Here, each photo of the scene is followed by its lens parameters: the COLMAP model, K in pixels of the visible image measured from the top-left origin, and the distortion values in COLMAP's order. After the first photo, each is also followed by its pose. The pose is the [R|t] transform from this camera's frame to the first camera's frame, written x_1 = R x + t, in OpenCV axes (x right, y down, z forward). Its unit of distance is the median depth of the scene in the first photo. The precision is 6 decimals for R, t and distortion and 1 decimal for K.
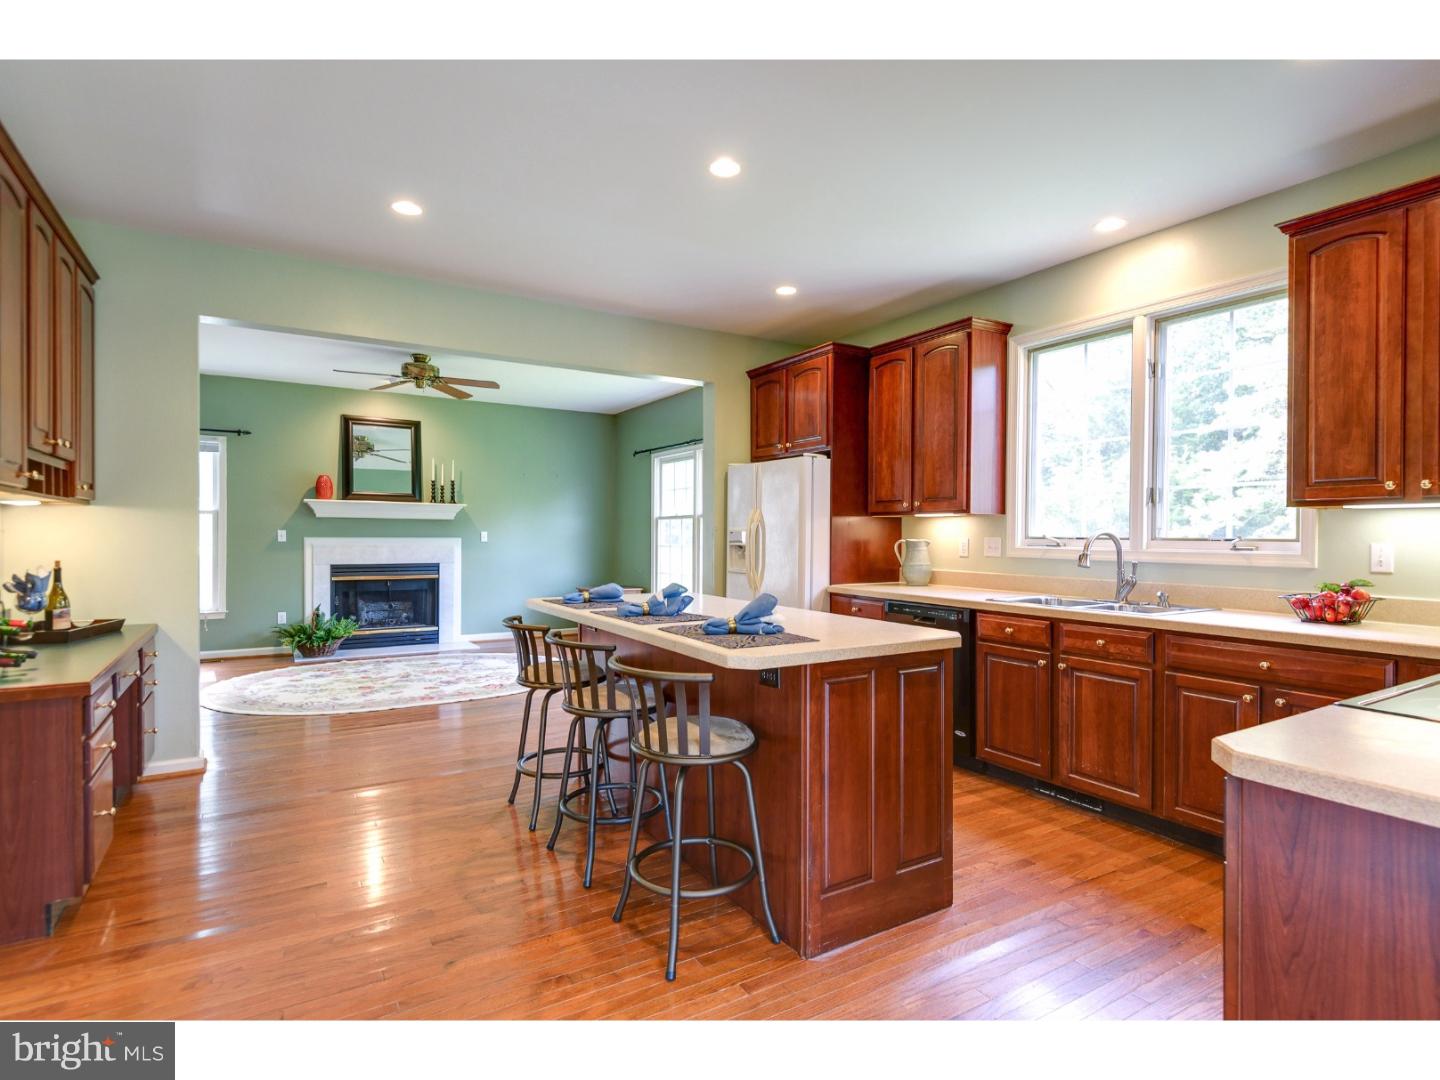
lens RADIAL K [[778.4, 0, 725.9], [0, 778.4, 533.8], [0, 0, 1]] dist [-0.001942, -0.000258]
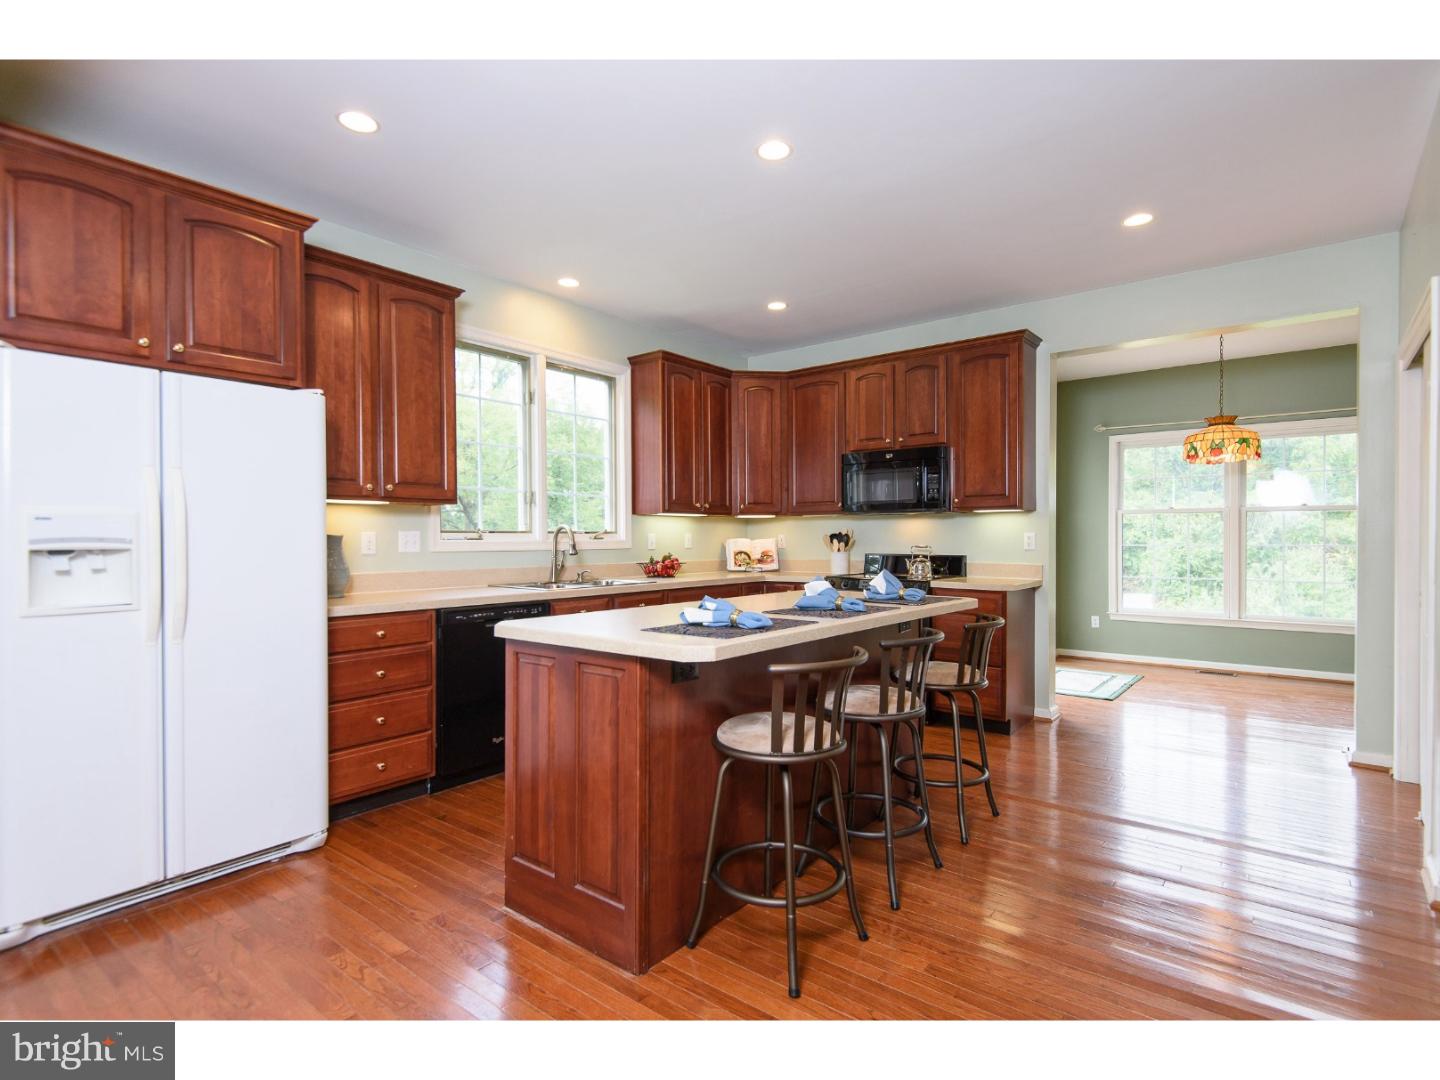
lens RADIAL K [[705.2, 0, 761.1], [0, 705.2, 552.6], [0, 0, 1]] dist [-0.003955, -0.001773]
pose [[-0.393942, -0.019673, 0.918925, -0.650754], [0.006097, 0.999693, 0.024016, 0.014033], [-0.919115, 0.015064, -0.393701, 1.111877]]
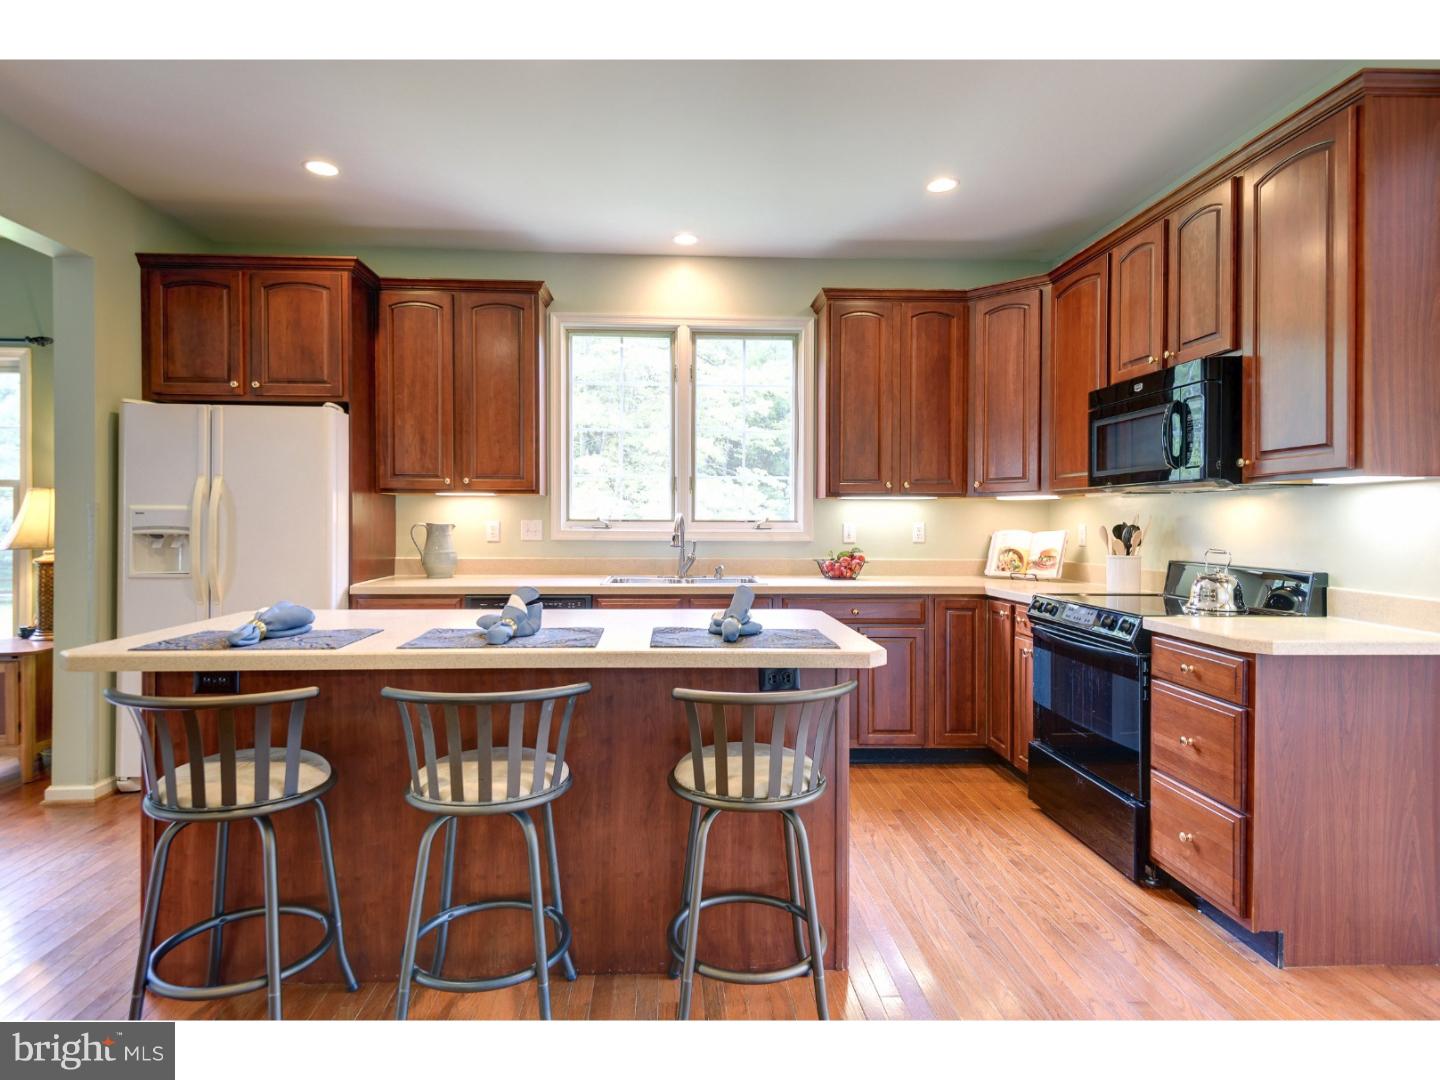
lens RADIAL K [[778.4, 0, 721.9], [0, 778.4, 535.4], [0, 0, 1]] dist [-0.001942, -0.000258]
pose [[0.443610, -0.018229, 0.896035, -0.462247], [-0.000985, 0.999783, 0.020827, 0.004051], [-0.896219, -0.010122, 0.443495, 0.432371]]
